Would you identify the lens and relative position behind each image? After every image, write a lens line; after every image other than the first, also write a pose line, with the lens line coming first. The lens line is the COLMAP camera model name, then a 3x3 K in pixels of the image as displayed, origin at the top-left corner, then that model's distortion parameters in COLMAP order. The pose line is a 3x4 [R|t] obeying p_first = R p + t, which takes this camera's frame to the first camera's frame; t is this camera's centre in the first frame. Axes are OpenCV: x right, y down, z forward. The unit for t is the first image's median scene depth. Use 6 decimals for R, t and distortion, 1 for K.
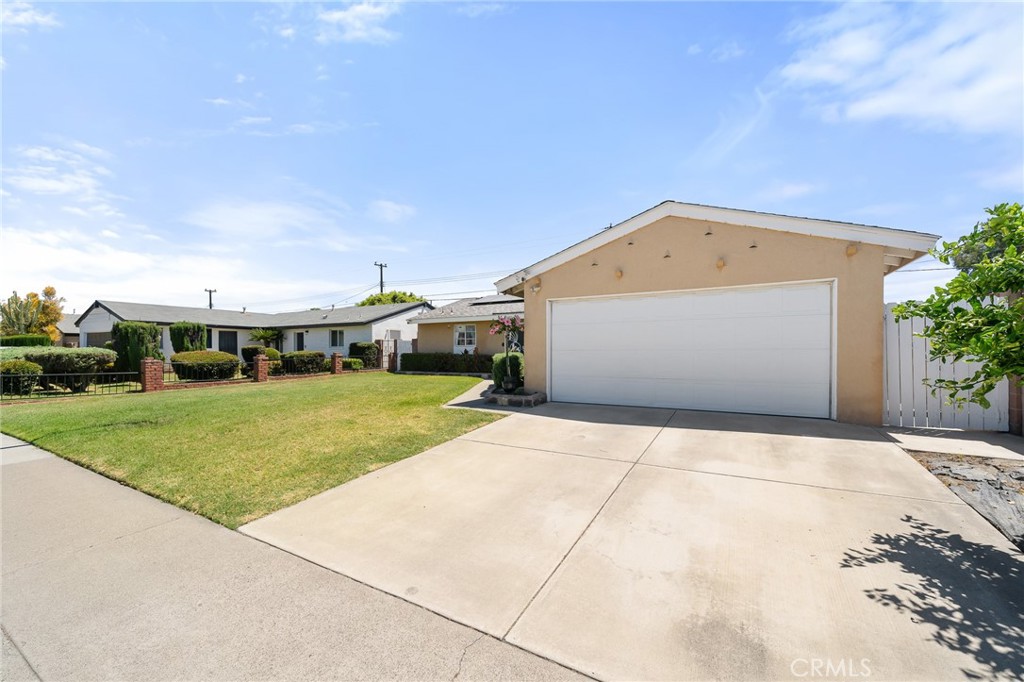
lens RADIAL K [[418.2, 0, 510.4], [0, 418.2, 346.0], [0, 0, 1]] dist [0.000110, 0.000112]
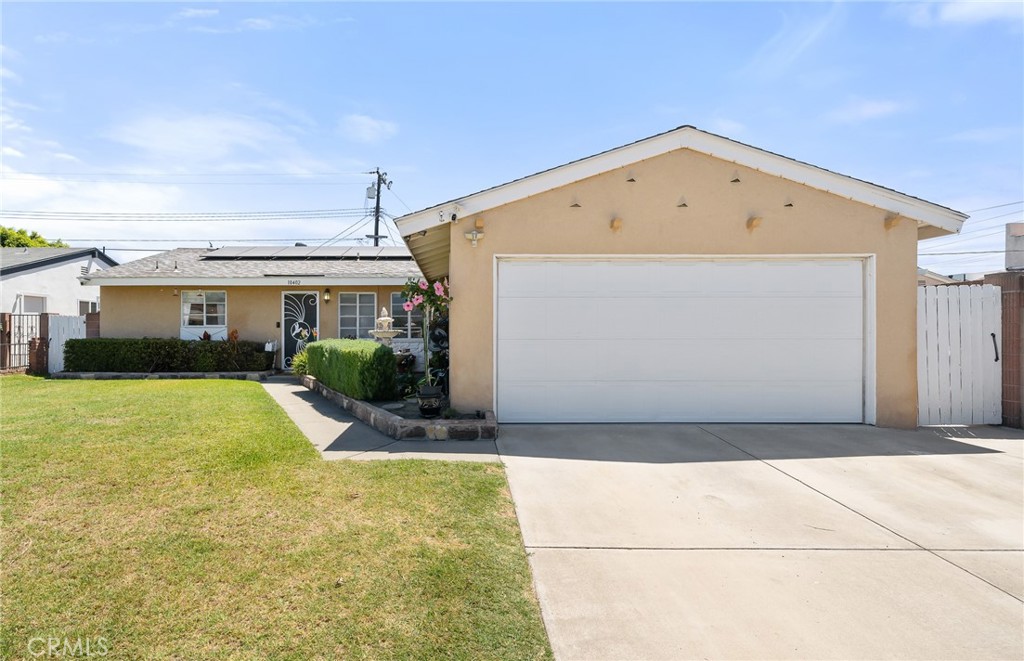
lens RADIAL K [[523.6, 0, 512.0], [0, 523.6, 326.4], [0, 0, 1]] dist [0.002008, 0.000653]
pose [[0.864116, 0.009127, 0.503210, -0.116339], [-0.009035, 0.999956, -0.002623, -0.002736], [-0.503211, -0.002280, 0.864160, 0.145740]]
